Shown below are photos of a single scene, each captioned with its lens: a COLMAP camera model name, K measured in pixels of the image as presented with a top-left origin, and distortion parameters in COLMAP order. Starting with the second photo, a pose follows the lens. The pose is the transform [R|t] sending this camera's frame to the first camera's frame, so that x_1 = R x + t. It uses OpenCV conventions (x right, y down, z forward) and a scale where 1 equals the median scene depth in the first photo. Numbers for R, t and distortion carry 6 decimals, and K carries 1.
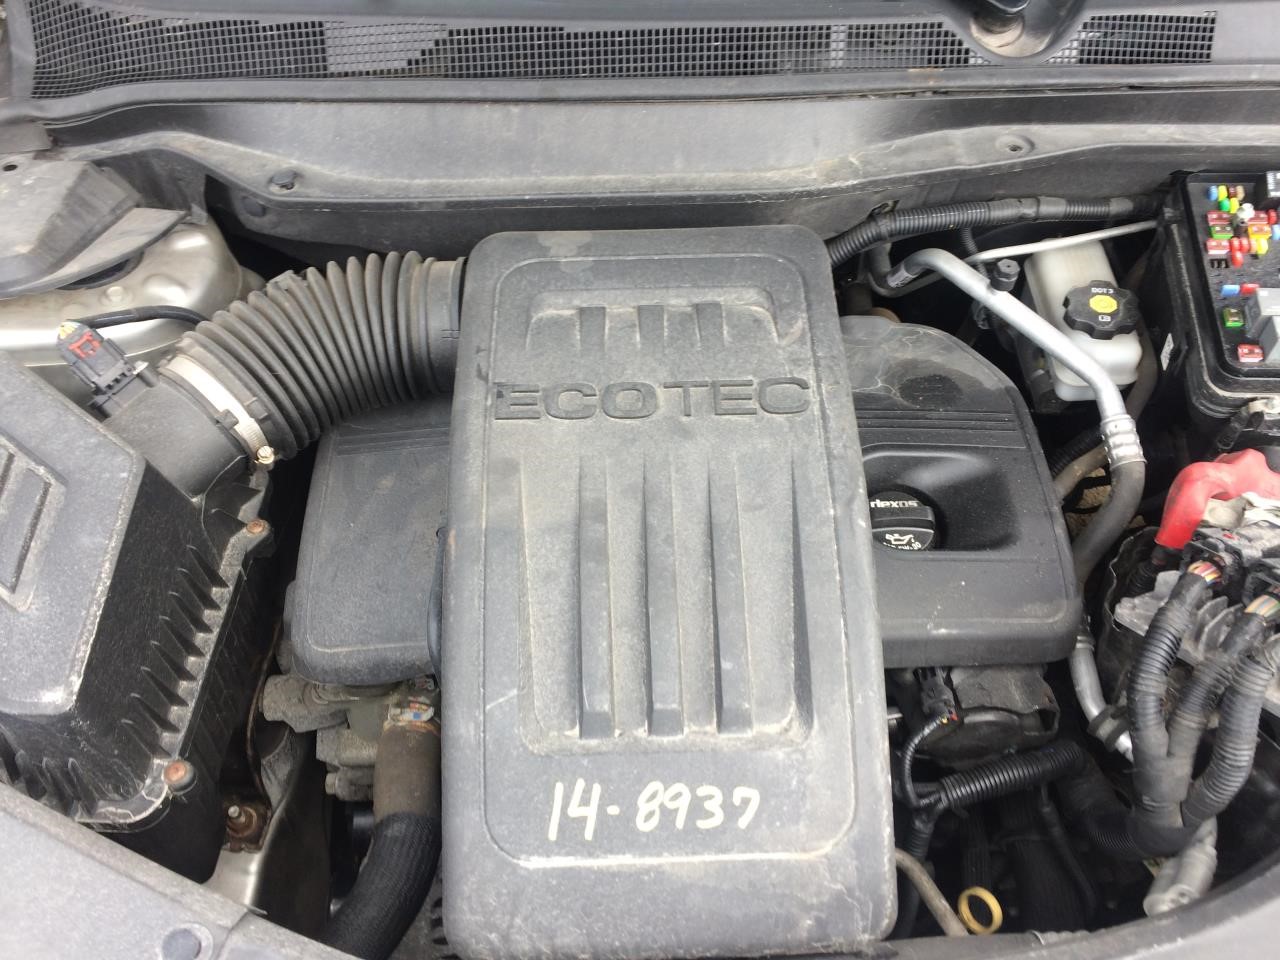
lens RADIAL K [[1080.4, 0, 642.5], [0, 1080.4, 476.8], [0, 0, 1]] dist [0.089621, -0.105549]
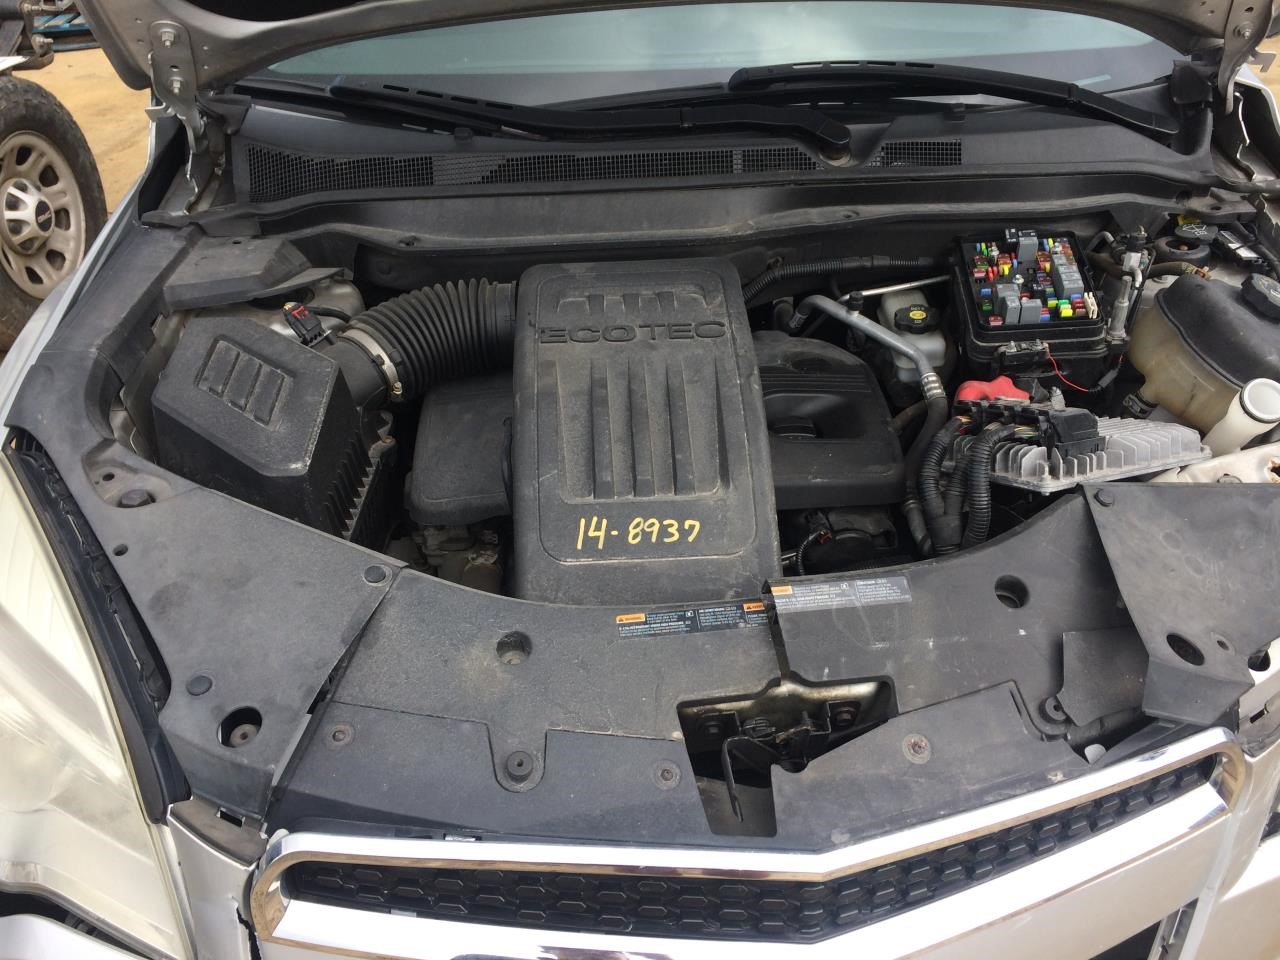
lens RADIAL K [[1113.1, 0, 640.0], [0, 1113.1, 480.0], [0, 0, 1]] dist [0.098961, -0.107765]
pose [[0.999646, -0.024577, 0.010147, -0.002203], [0.026348, 0.966941, -0.253635, 0.526996], [-0.003578, 0.253813, 0.967247, -0.560173]]
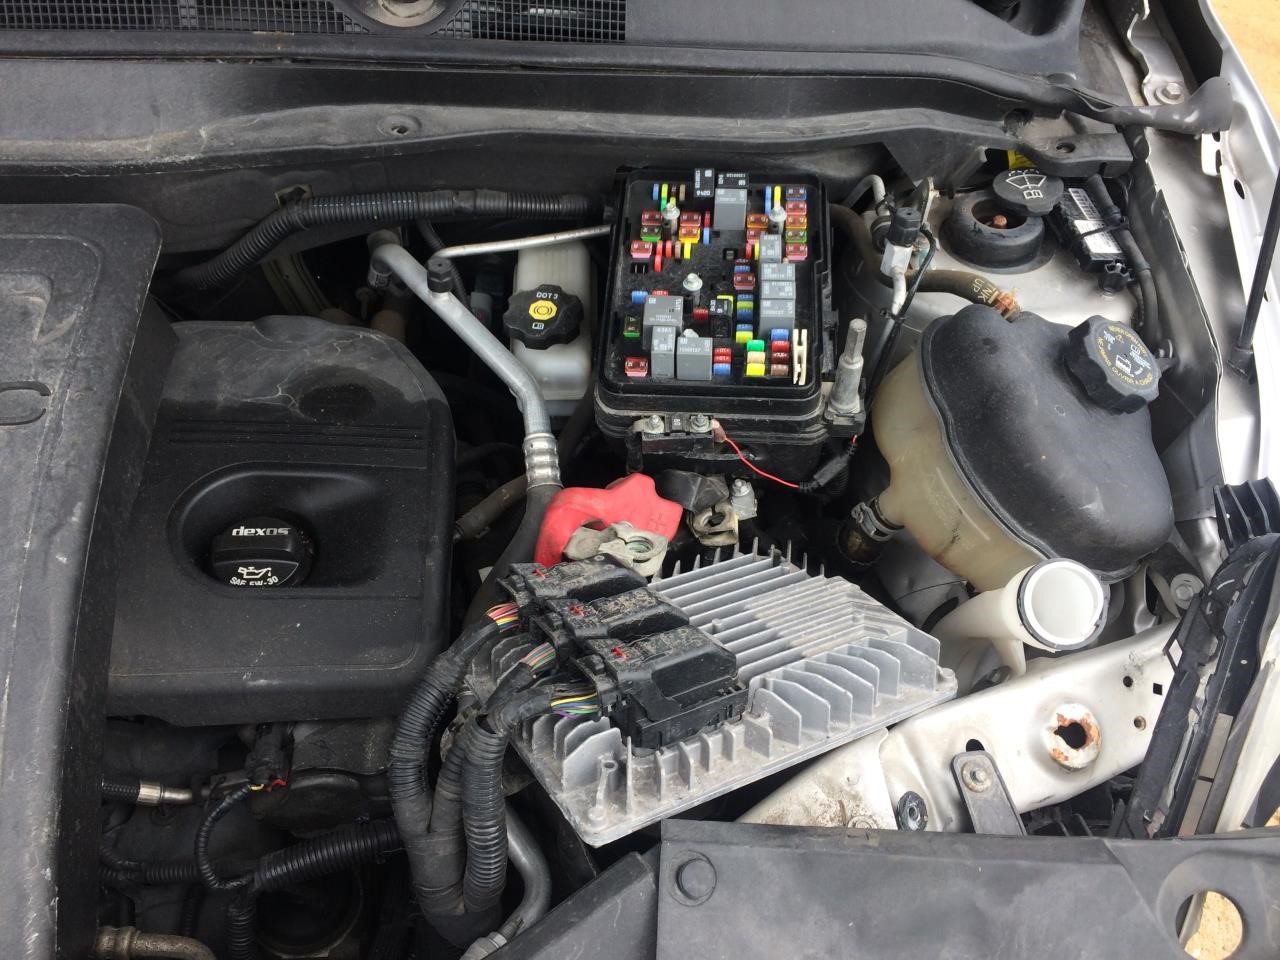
lens RADIAL K [[1090.1, 0, 640.0], [0, 1090.1, 474.0], [0, 0, 1]] dist [0.087054, -0.103938]
pose [[0.997324, 0.009749, 0.072455, 0.487214], [-0.008708, 0.999854, -0.014671, -0.011170], [-0.072588, 0.014001, 0.997264, 0.107223]]
